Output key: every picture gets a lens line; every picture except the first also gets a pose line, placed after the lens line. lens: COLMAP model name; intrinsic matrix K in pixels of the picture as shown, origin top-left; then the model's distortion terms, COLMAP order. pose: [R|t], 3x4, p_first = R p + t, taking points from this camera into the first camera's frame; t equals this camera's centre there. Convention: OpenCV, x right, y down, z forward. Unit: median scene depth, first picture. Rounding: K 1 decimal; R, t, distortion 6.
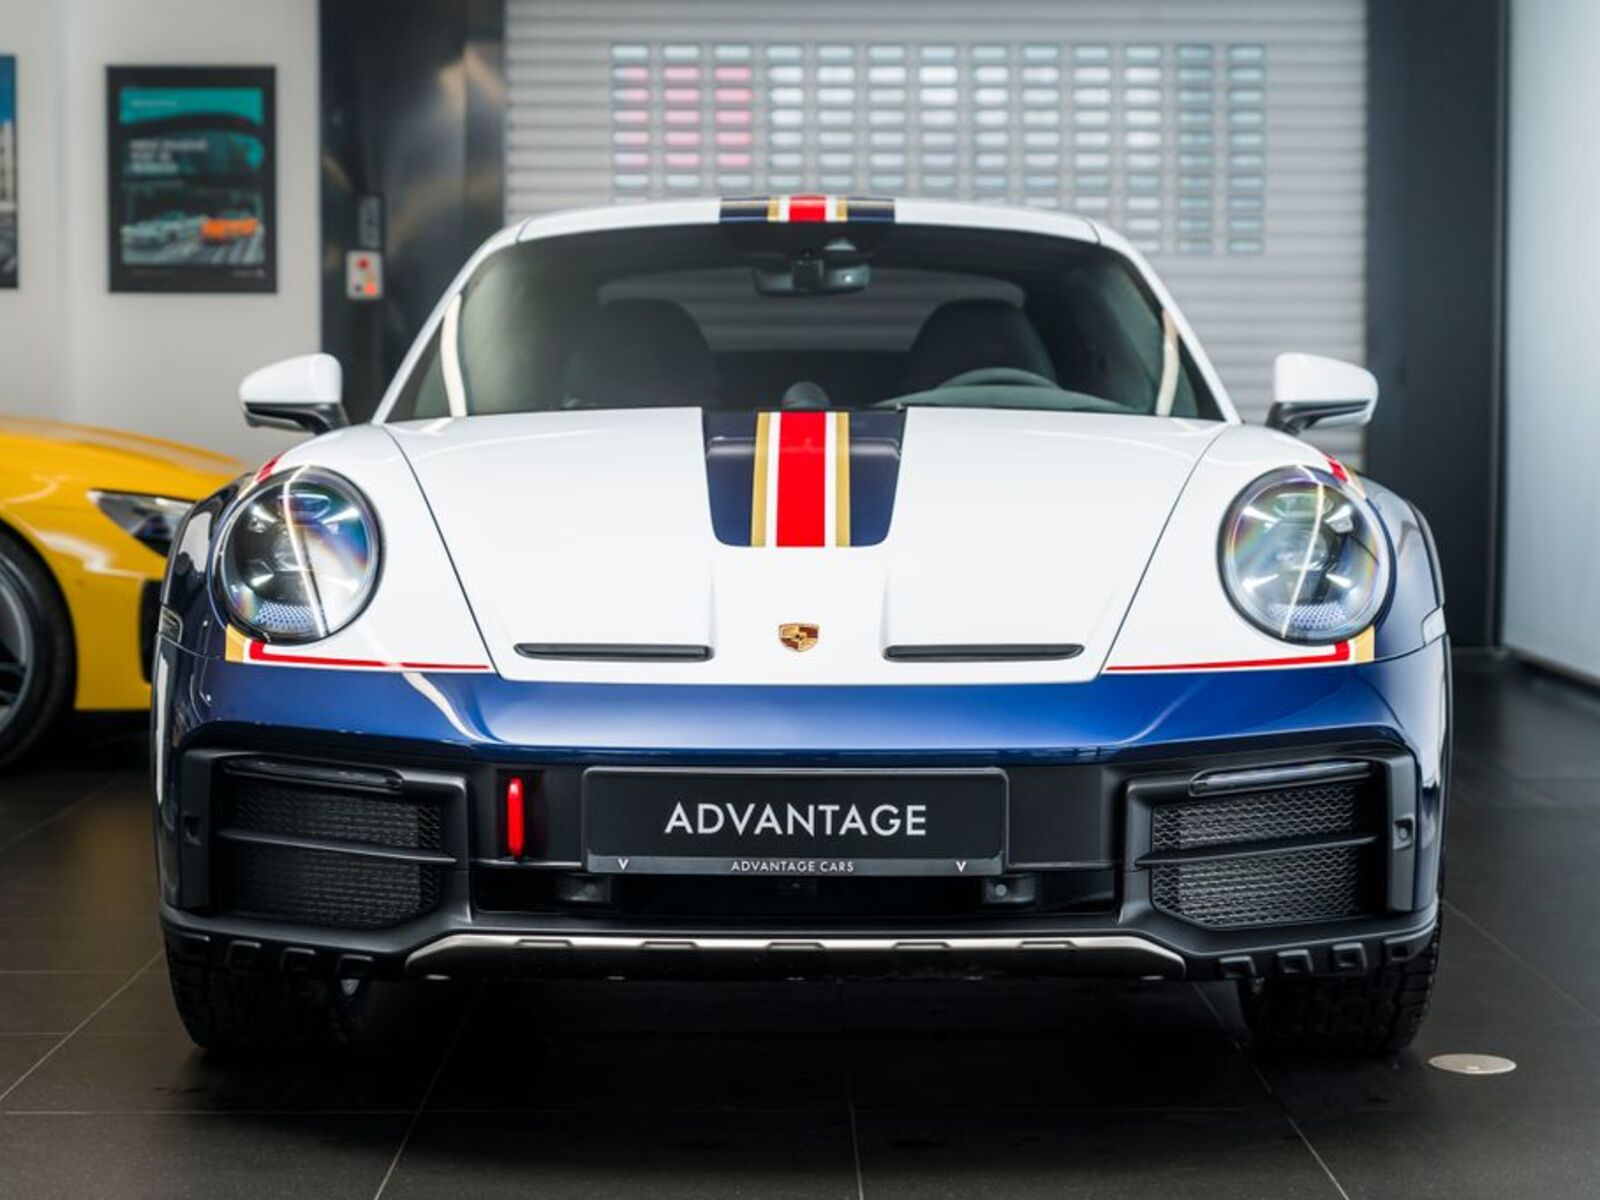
lens RADIAL K [[3432.2, 0, 800.0], [0, 3432.2, 600.0], [0, 0, 1]] dist [0.022990, 0.452756]
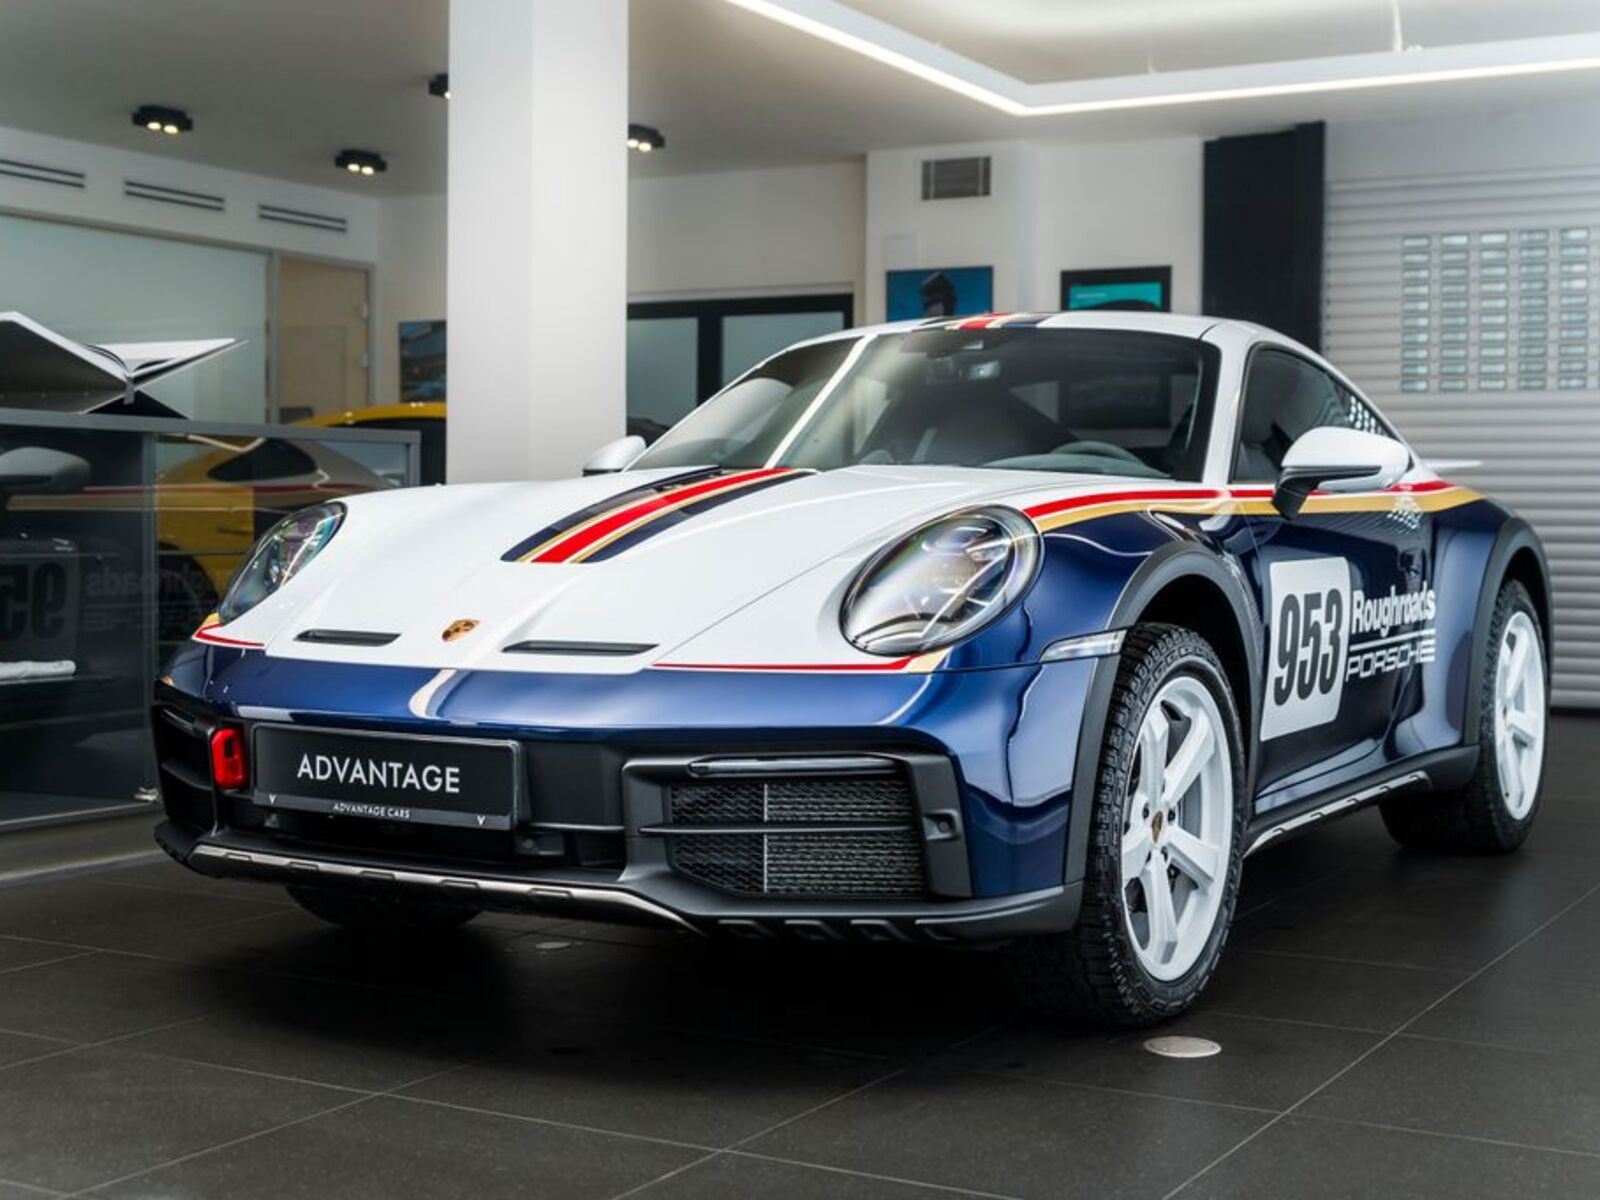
lens RADIAL K [[2256.8, 0, 800.0], [0, 2256.8, 600.0], [0, 0, 1]] dist [-0.013244, 0.003202]
pose [[0.874576, 0.026747, -0.484150, 0.527610], [-0.038547, 0.999153, -0.014433, 0.007105], [0.483354, 0.031285, 0.874866, 0.356764]]
